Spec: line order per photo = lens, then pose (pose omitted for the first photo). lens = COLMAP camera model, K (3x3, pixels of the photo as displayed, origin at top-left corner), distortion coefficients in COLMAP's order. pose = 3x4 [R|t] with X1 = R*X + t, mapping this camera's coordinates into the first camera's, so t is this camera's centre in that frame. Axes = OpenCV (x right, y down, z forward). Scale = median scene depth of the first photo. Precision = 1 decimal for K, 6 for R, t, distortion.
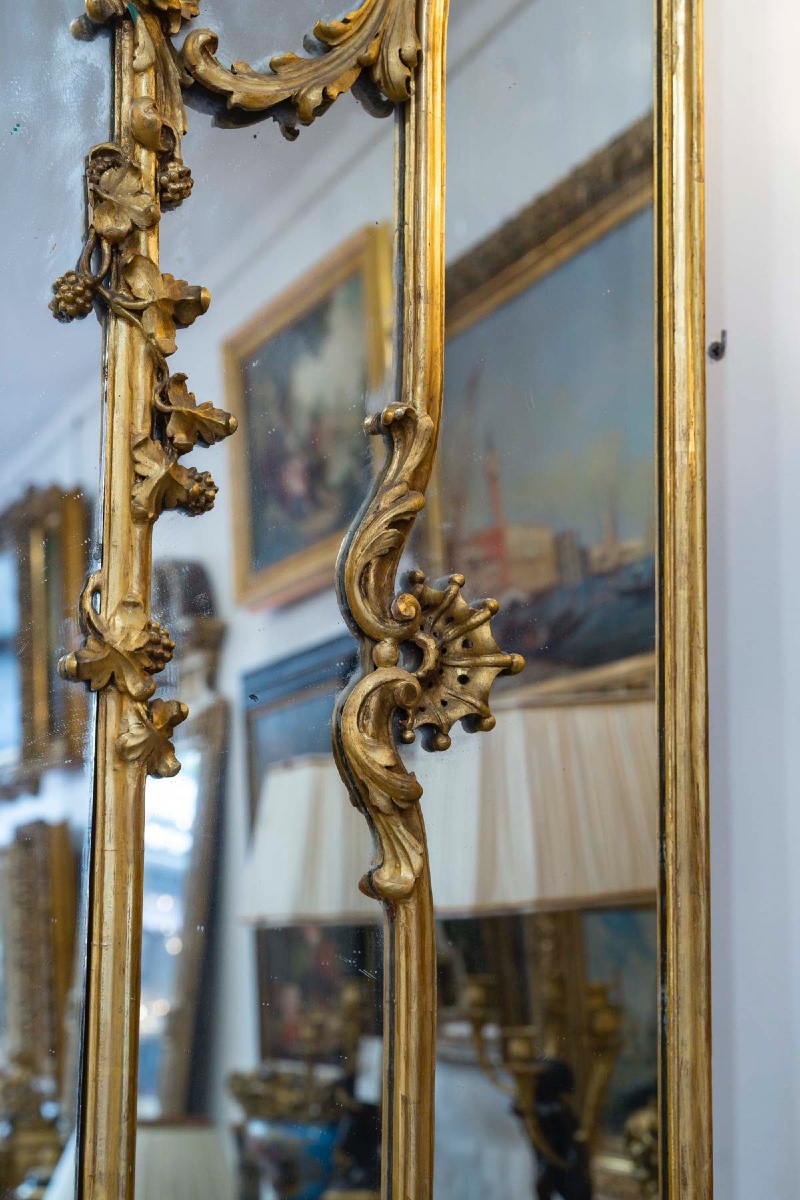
lens RADIAL K [[2084.0, 0, 396.2], [0, 2084.0, 605.3], [0, 0, 1]] dist [0.005815, 0.000000]
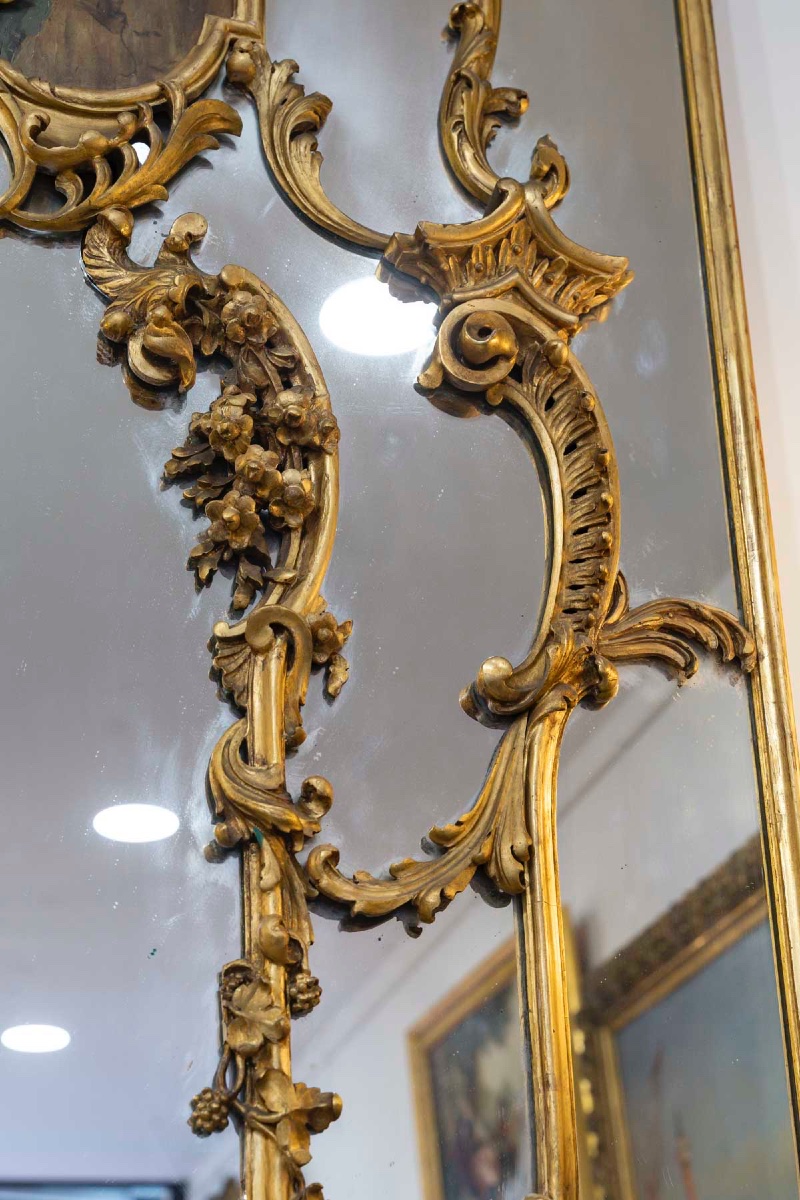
lens RADIAL K [[2084.0, 0, 408.1], [0, 2084.0, 600.7], [0, 0, 1]] dist [0.005815, 0.000000]
pose [[0.993412, -0.082533, -0.079508, 0.044779], [0.055178, 0.952541, -0.299369, -0.073491], [0.100442, 0.293010, 0.950819, -0.046327]]
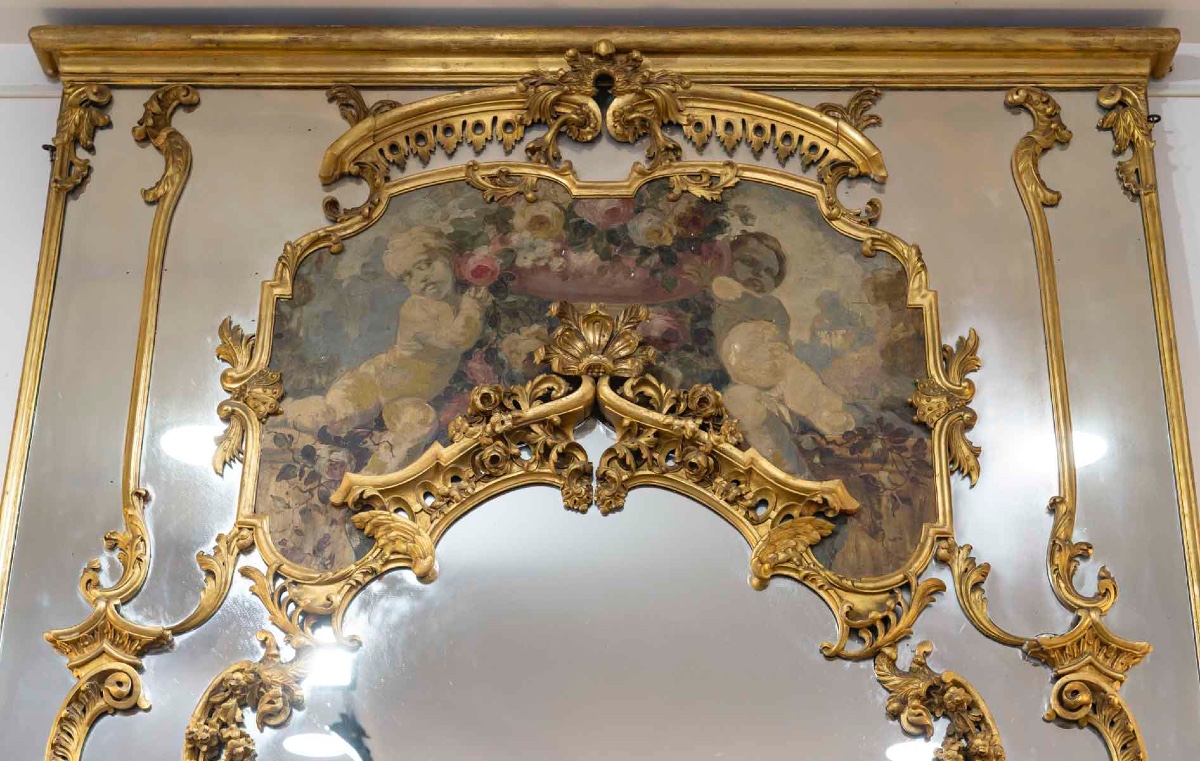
lens RADIAL K [[1996.7, 0, 619.0], [0, 1996.7, 359.2], [0, 0, 1]] dist [-0.008194, 0.000000]
pose [[0.922485, -0.178226, -0.342427, 0.384545], [0.053560, 0.937555, -0.343689, -0.170362], [0.382299, 0.298708, 0.874426, -1.312577]]
